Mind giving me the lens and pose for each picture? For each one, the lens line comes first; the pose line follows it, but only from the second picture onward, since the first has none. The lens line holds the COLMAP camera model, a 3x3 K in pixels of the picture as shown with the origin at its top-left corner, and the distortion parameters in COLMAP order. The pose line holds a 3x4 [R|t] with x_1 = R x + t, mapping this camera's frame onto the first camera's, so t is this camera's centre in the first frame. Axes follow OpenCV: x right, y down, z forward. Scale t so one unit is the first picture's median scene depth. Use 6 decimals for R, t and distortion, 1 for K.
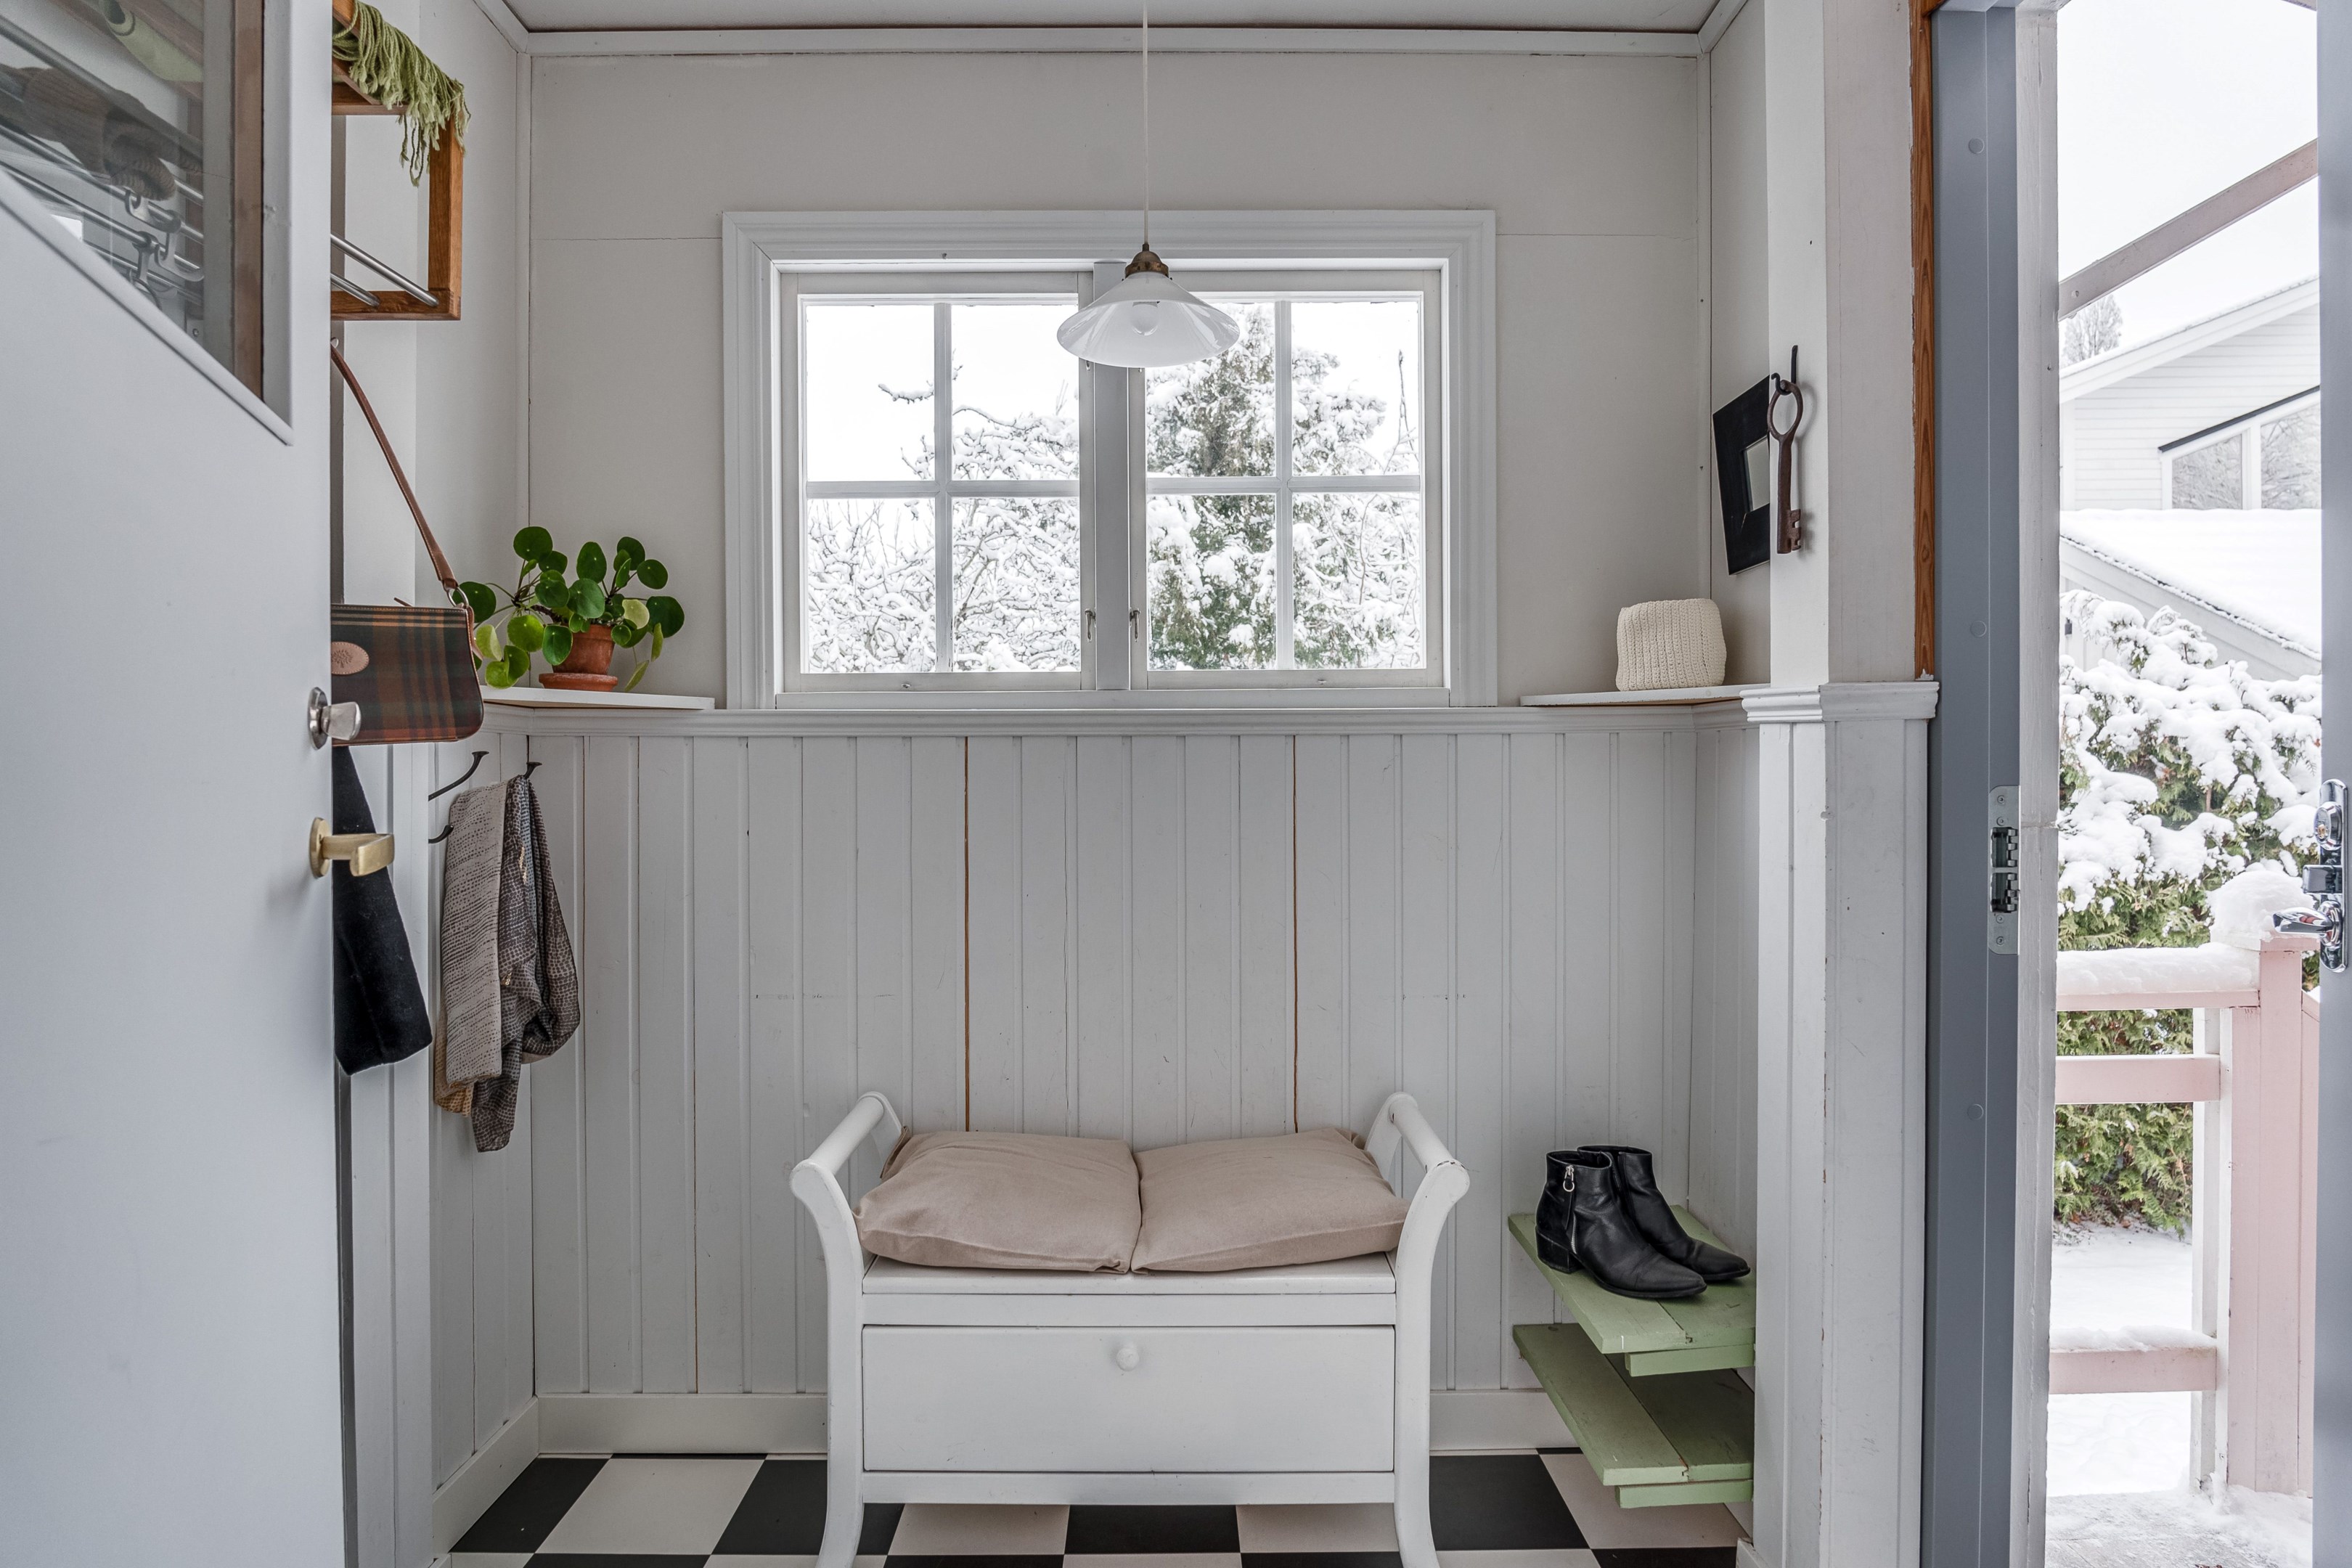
lens RADIAL K [[1325.7, 0, 1176.0], [0, 1325.7, 784.0], [0, 0, 1]] dist [0.000347, -0.000150]
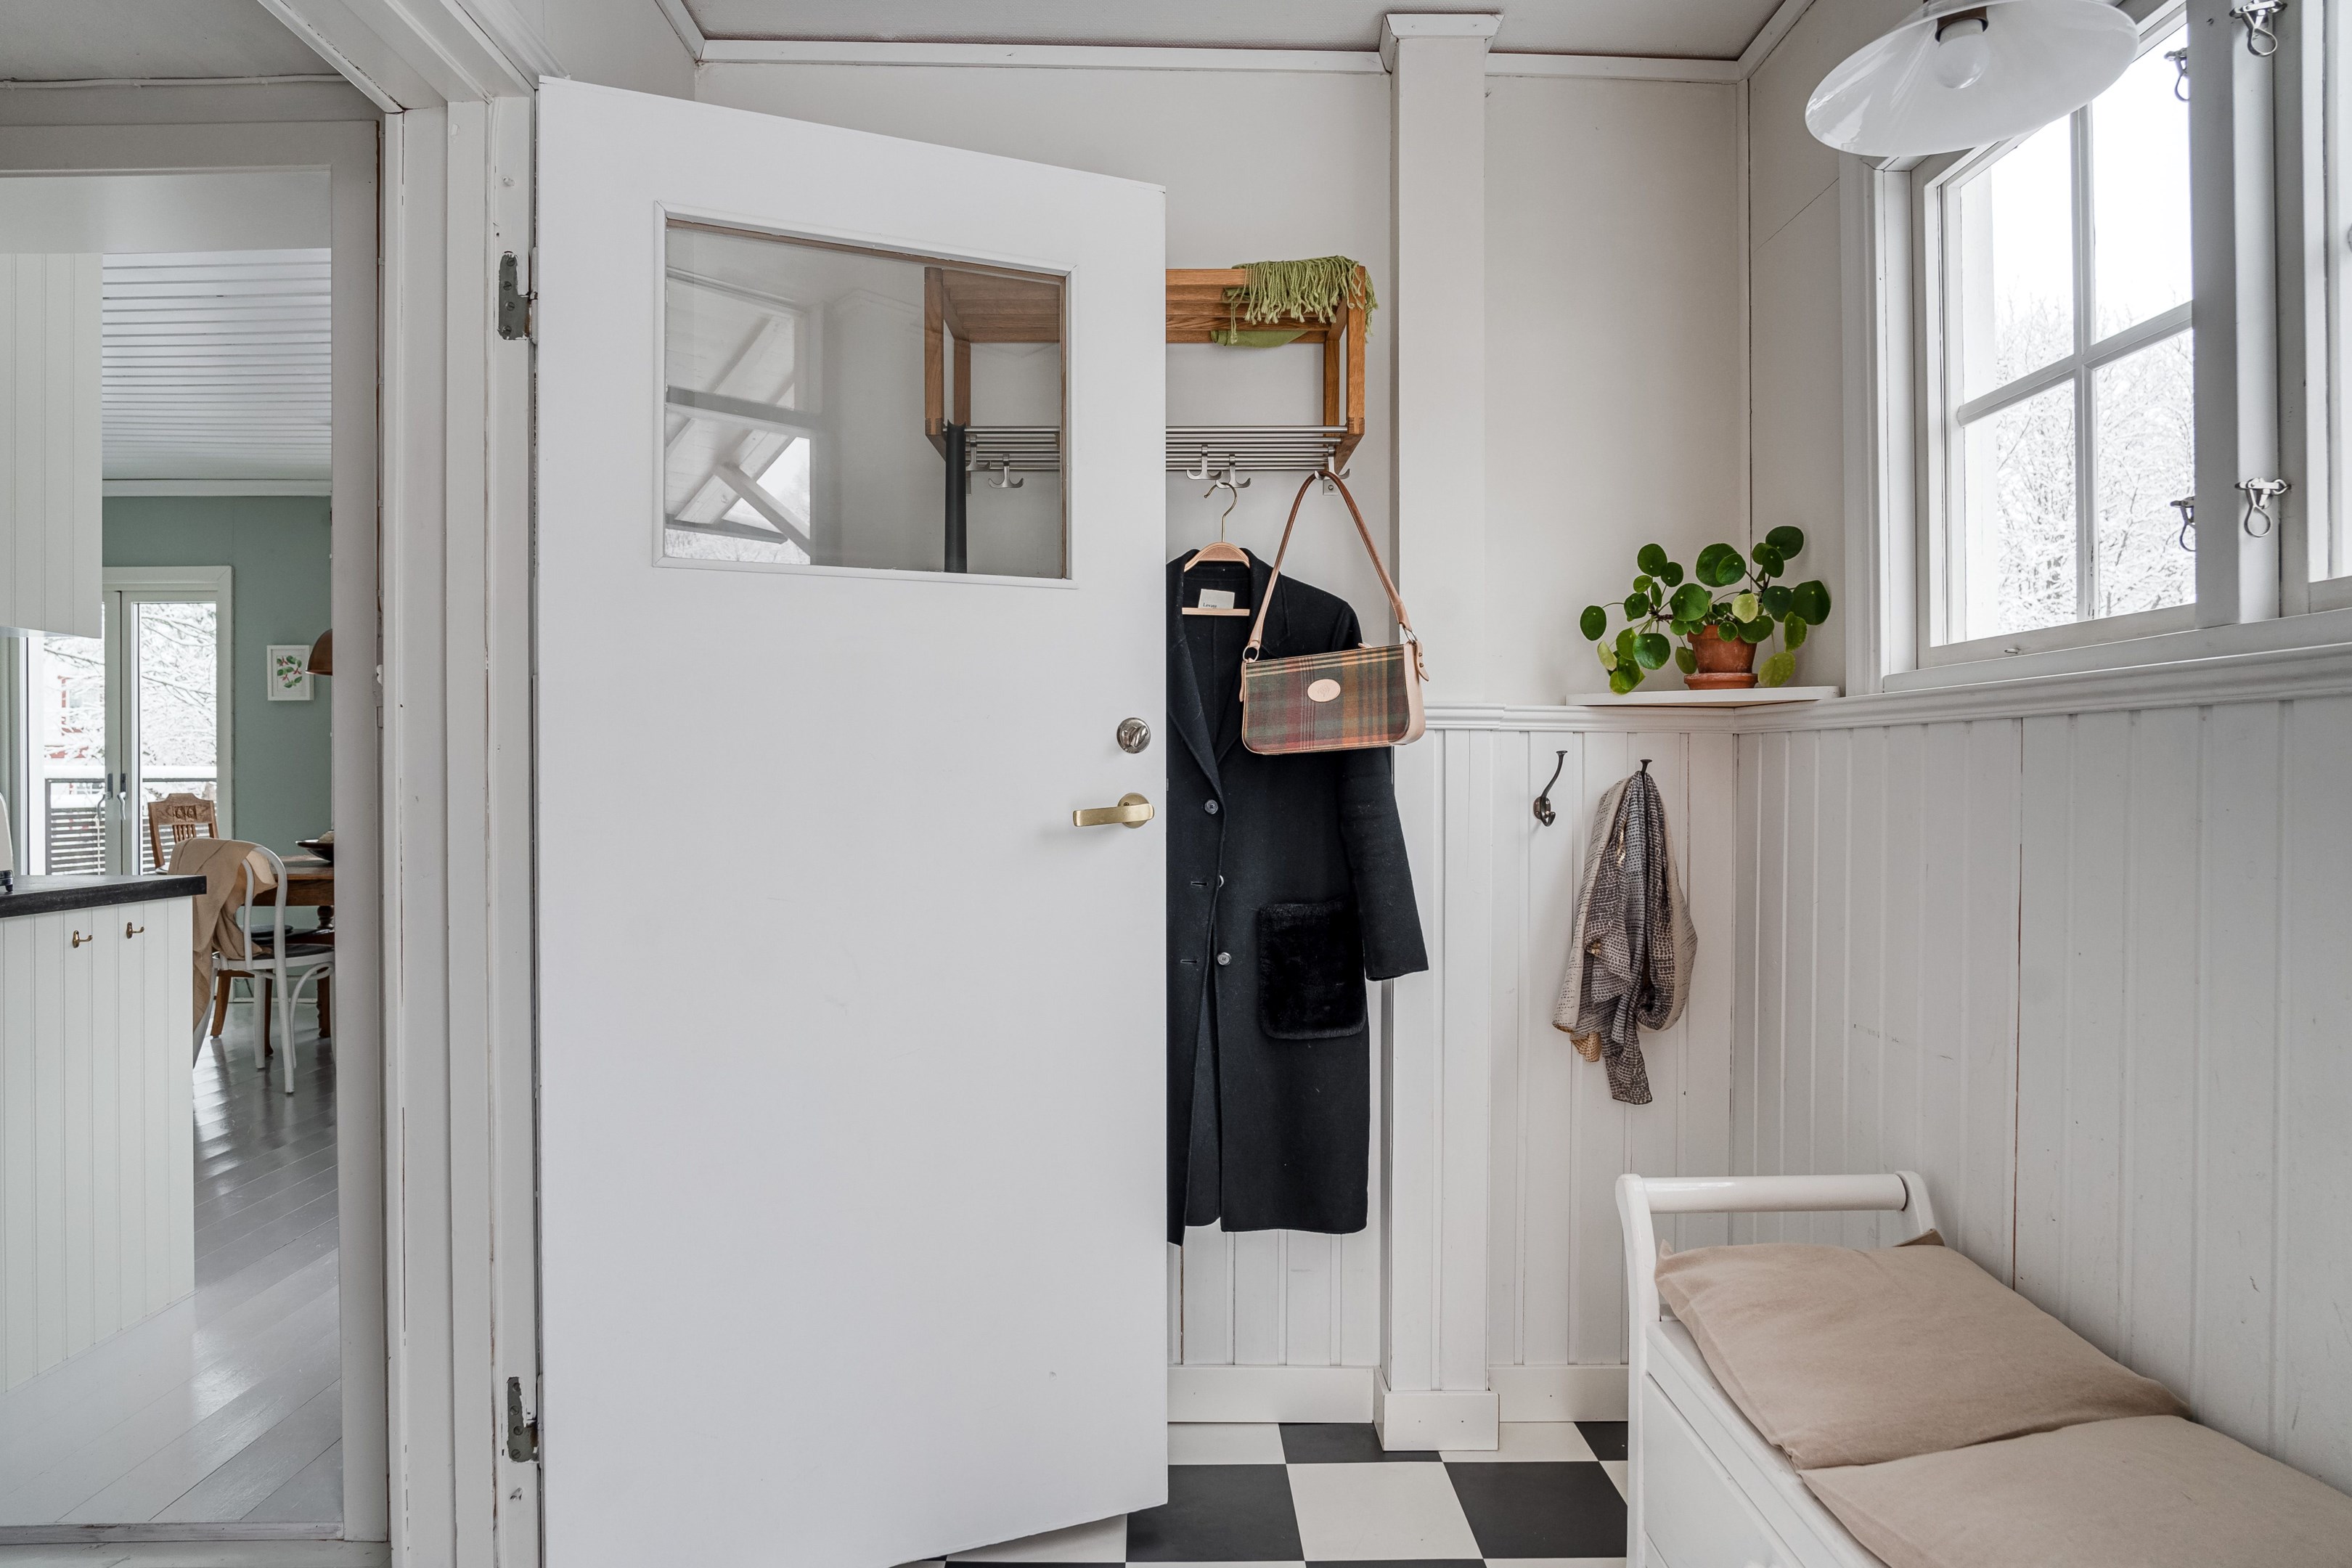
lens RADIAL K [[1325.7, 0, 1176.0], [0, 1325.7, 784.0], [0, 0, 1]] dist [0.000347, -0.000150]
pose [[0.007063, 0.008798, -0.999936, 0.542610], [-0.009972, 0.999912, 0.008727, -0.001802], [0.999925, 0.009910, 0.007150, 0.537563]]
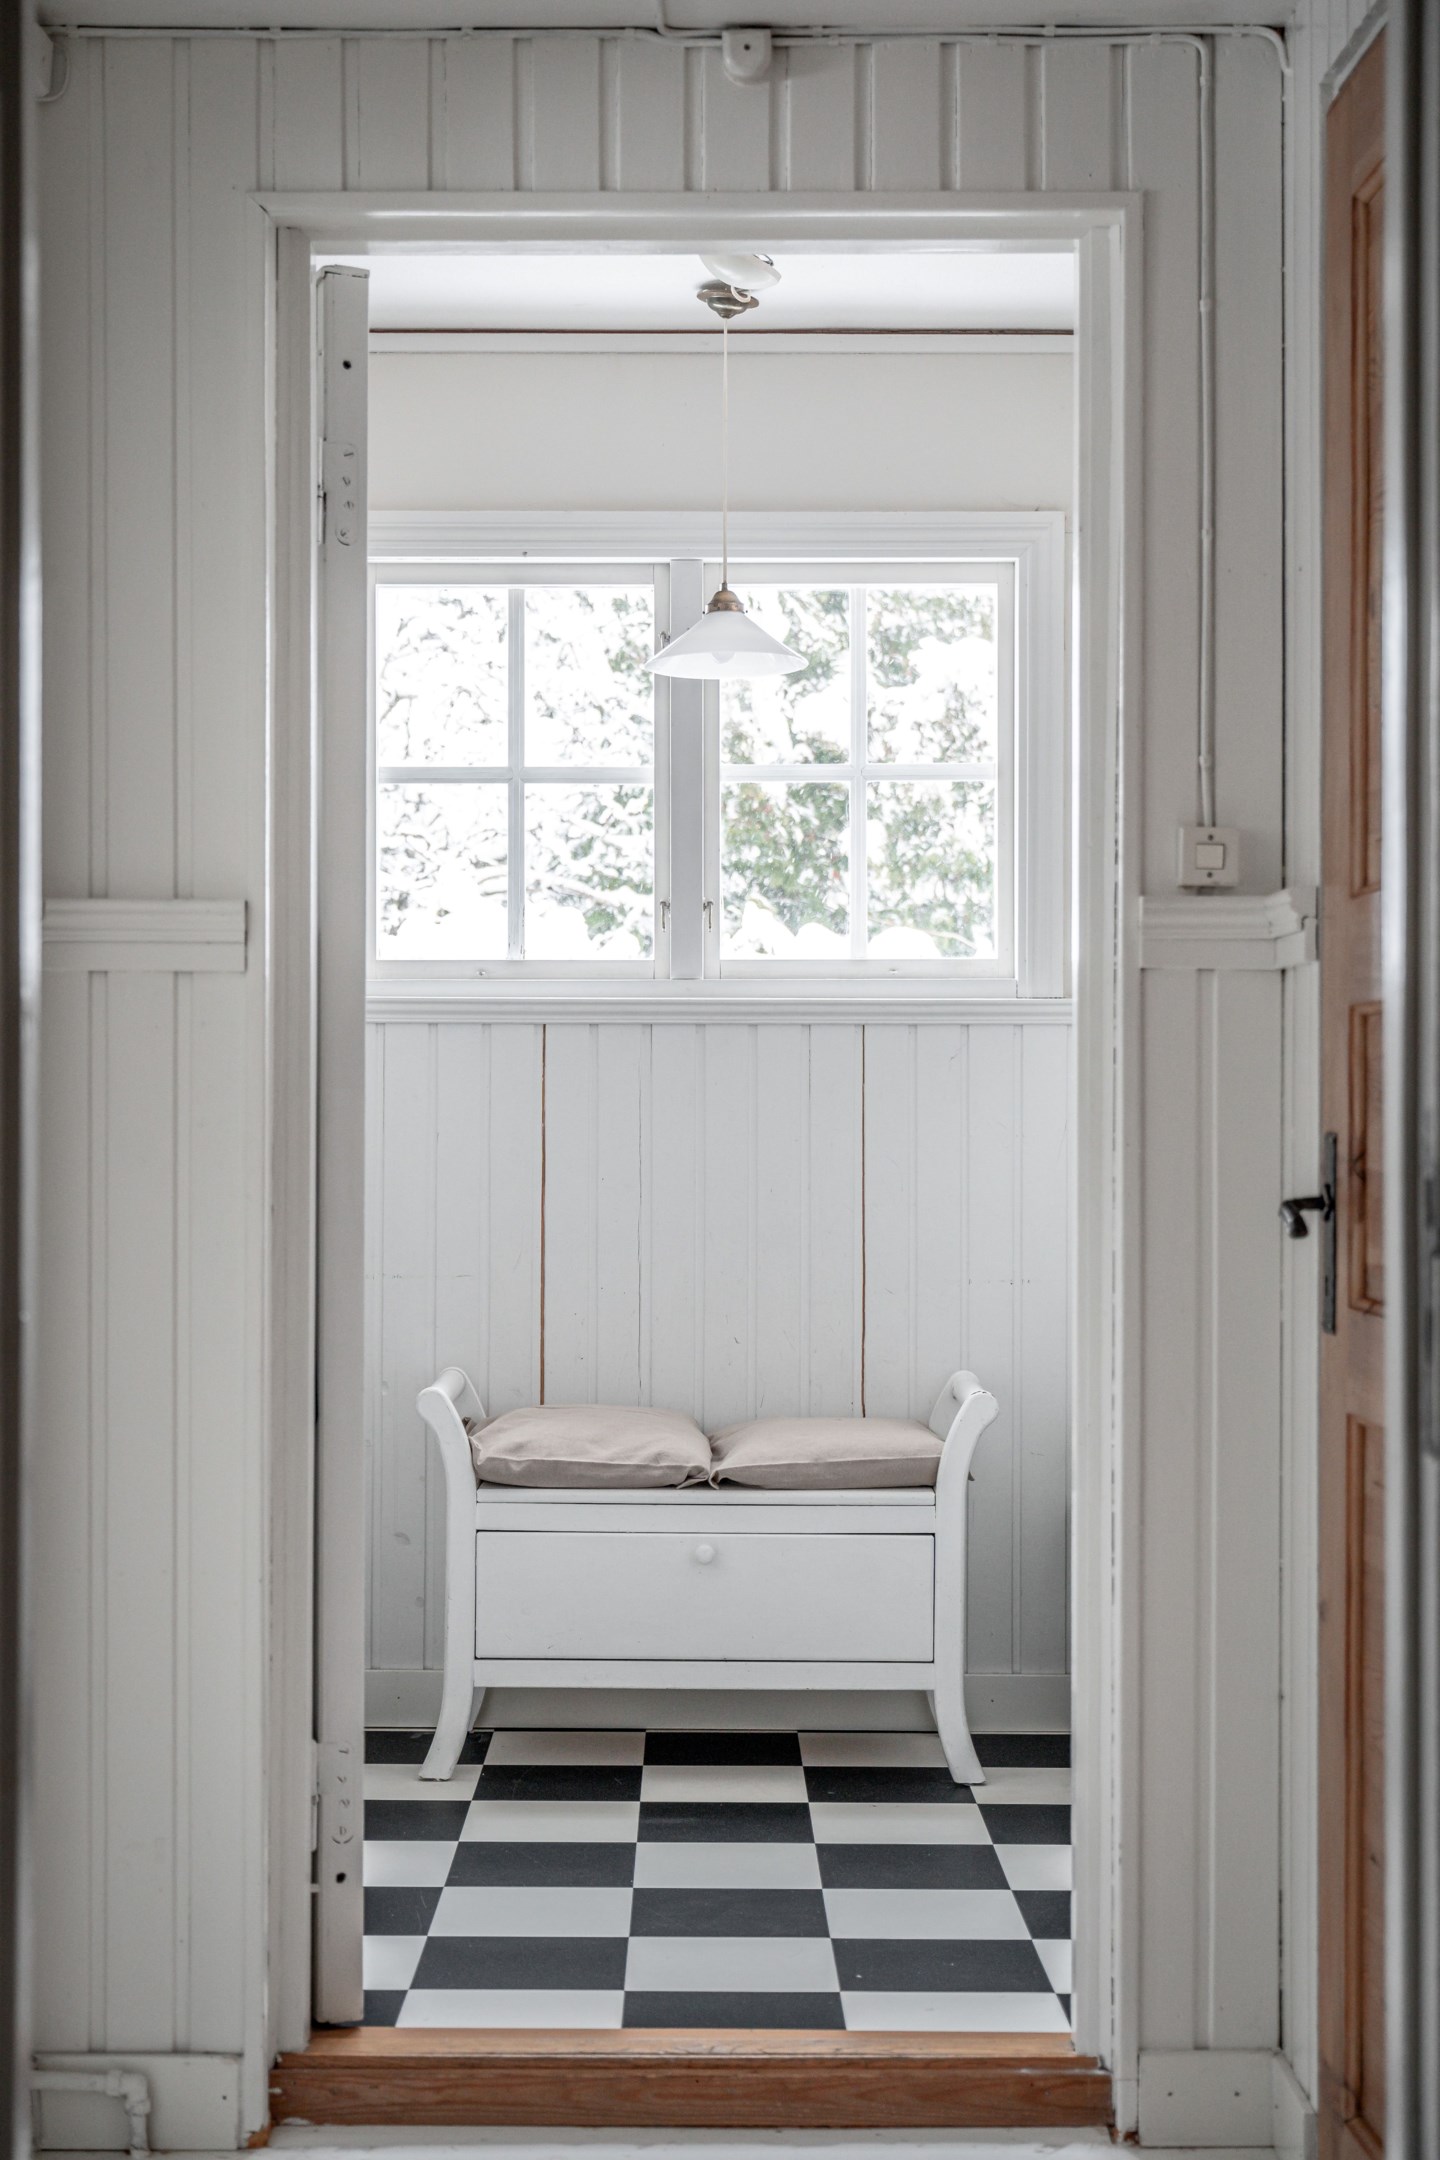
lens RADIAL K [[3140.4, 0, 720.0], [0, 3140.4, 1080.0], [0, 0, 1]] dist [0.269135, -0.000757]
pose [[0.999968, 0.005993, -0.005259, -0.008862], [-0.006089, 0.999811, -0.018437, 0.050989], [0.005148, 0.018468, 0.999816, -1.417752]]
